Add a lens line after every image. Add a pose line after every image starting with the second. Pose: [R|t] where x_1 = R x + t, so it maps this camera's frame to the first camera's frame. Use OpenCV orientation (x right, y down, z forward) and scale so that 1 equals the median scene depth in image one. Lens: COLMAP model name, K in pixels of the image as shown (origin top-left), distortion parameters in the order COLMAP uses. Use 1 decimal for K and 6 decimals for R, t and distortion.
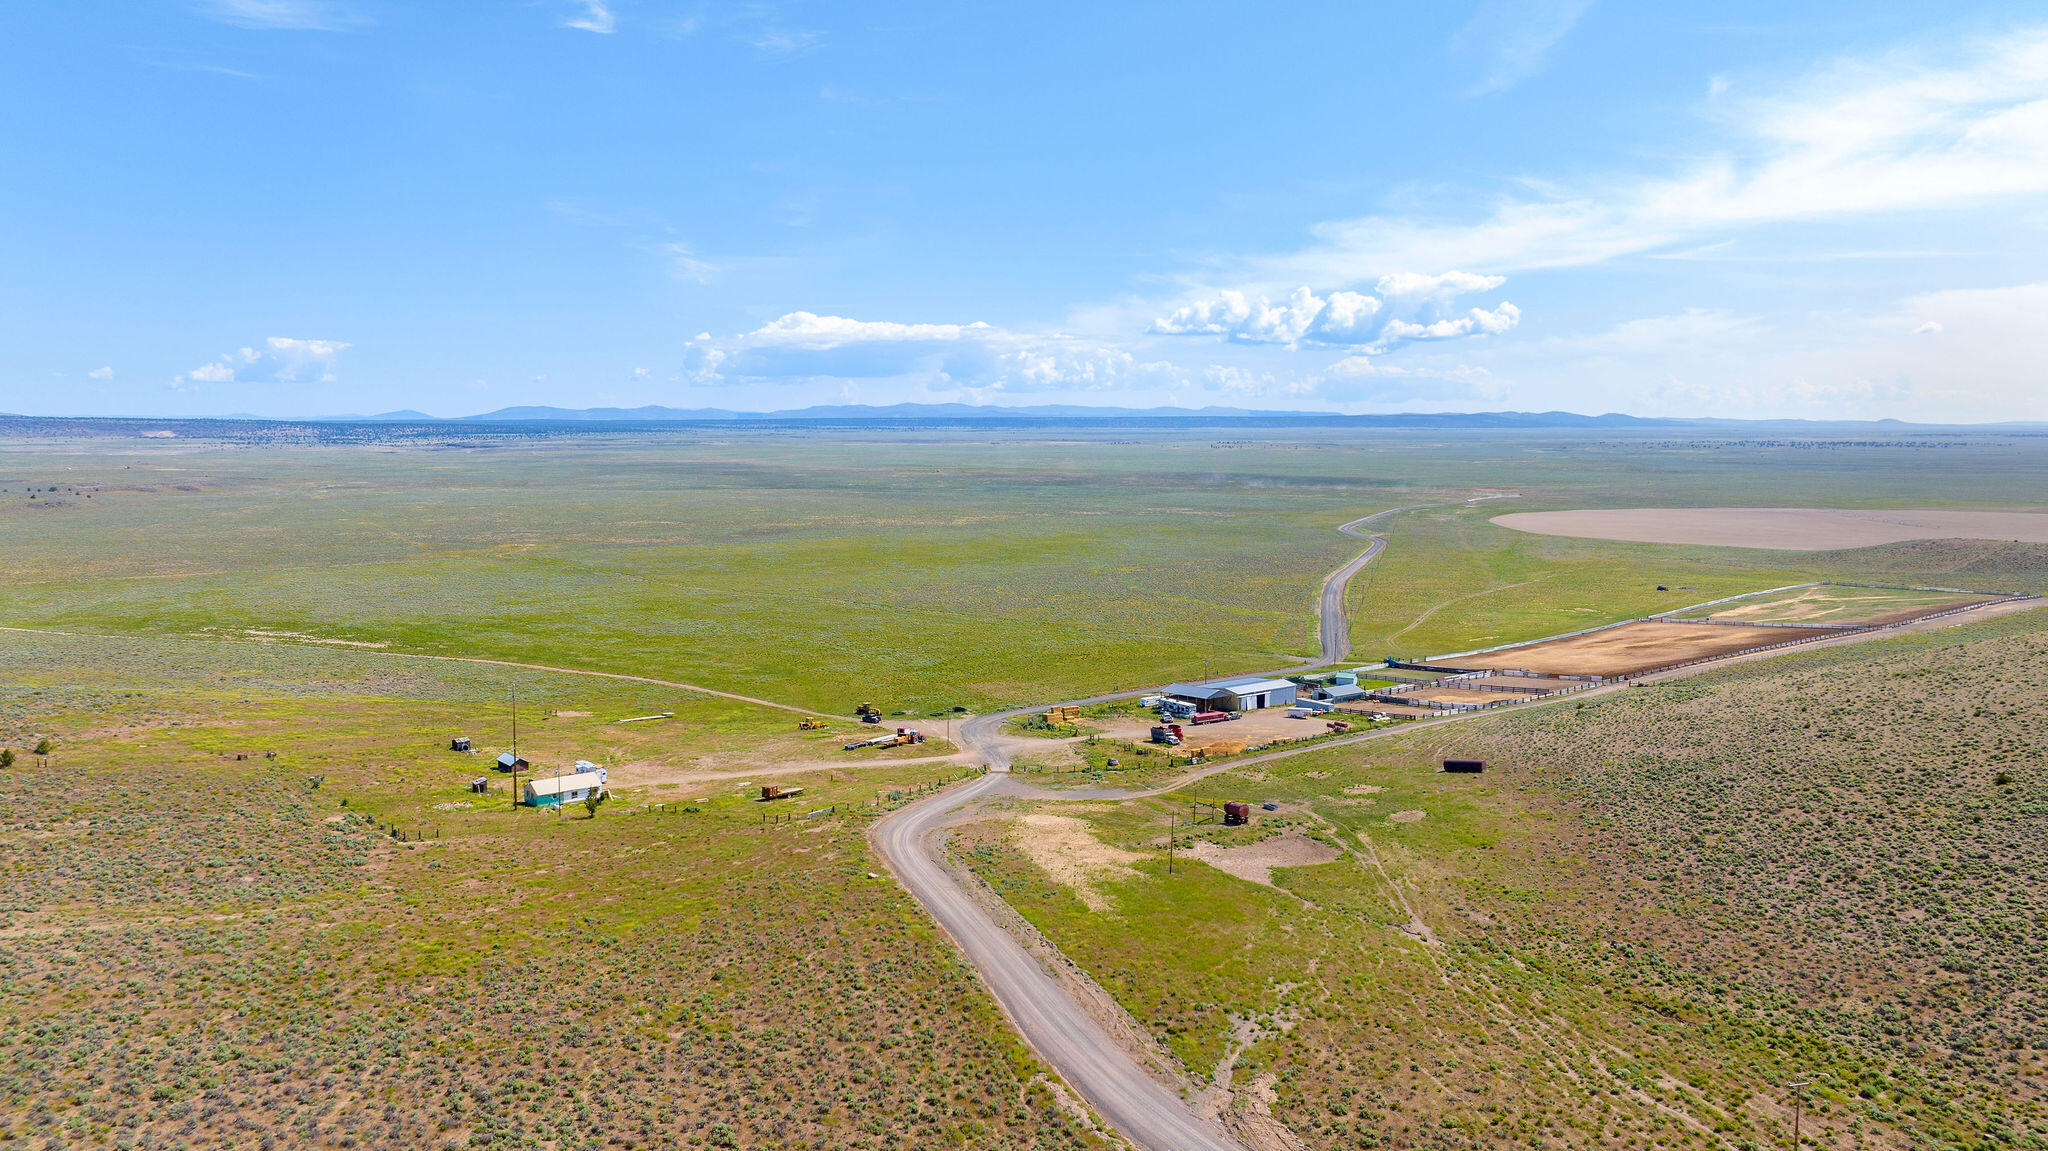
lens RADIAL K [[1456.9, 0, 1024.0], [0, 1456.9, 575.5], [0, 0, 1]] dist [-0.018152, -0.005505]
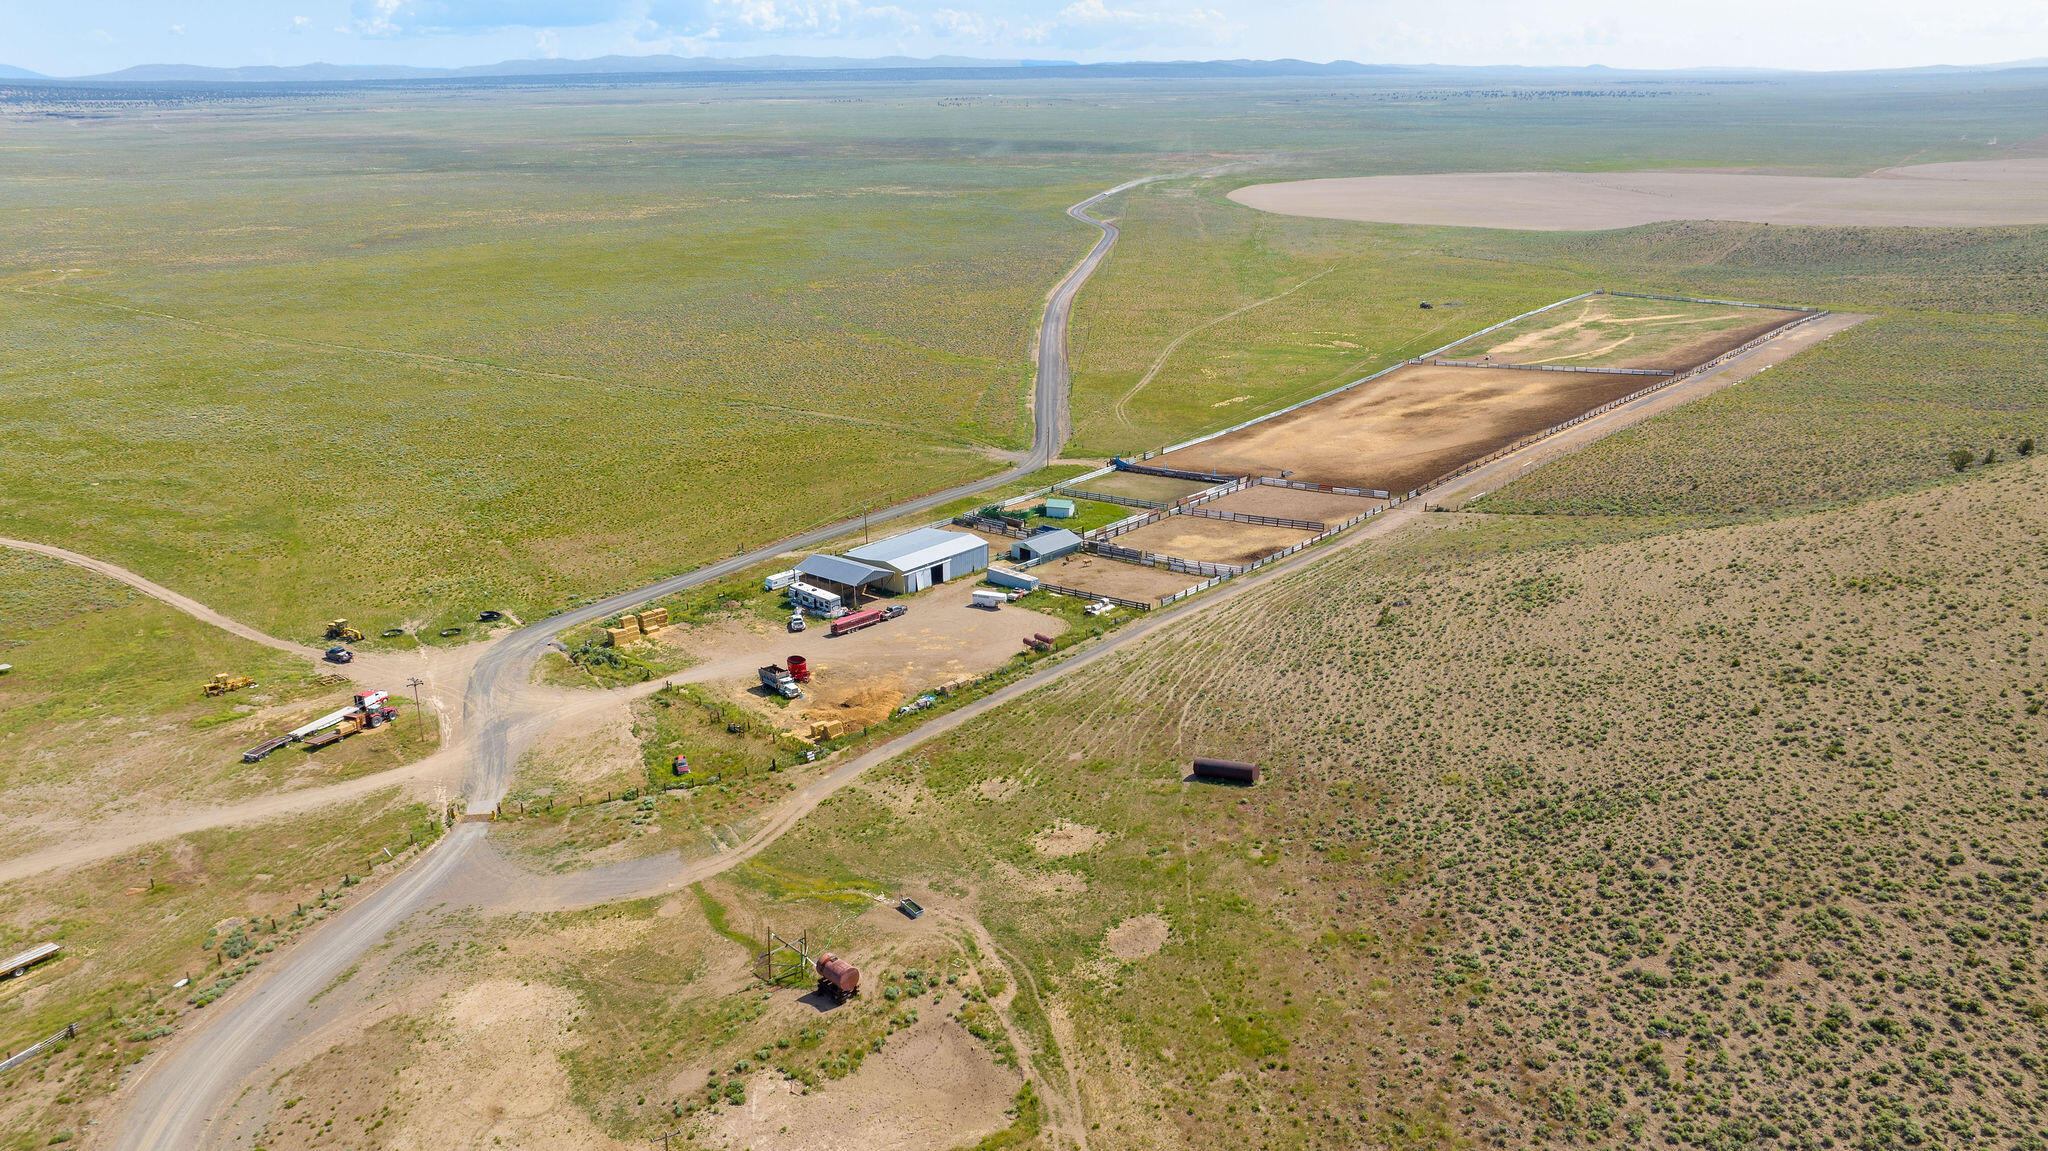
lens RADIAL K [[1456.9, 0, 1024.0], [0, 1456.9, 575.5], [0, 0, 1]] dist [-0.018152, -0.005505]
pose [[0.983773, -0.067089, 0.166400, 0.043814], [0.027737, 0.973177, 0.228381, -0.036516], [-0.177258, -0.220060, 0.959246, 0.159781]]
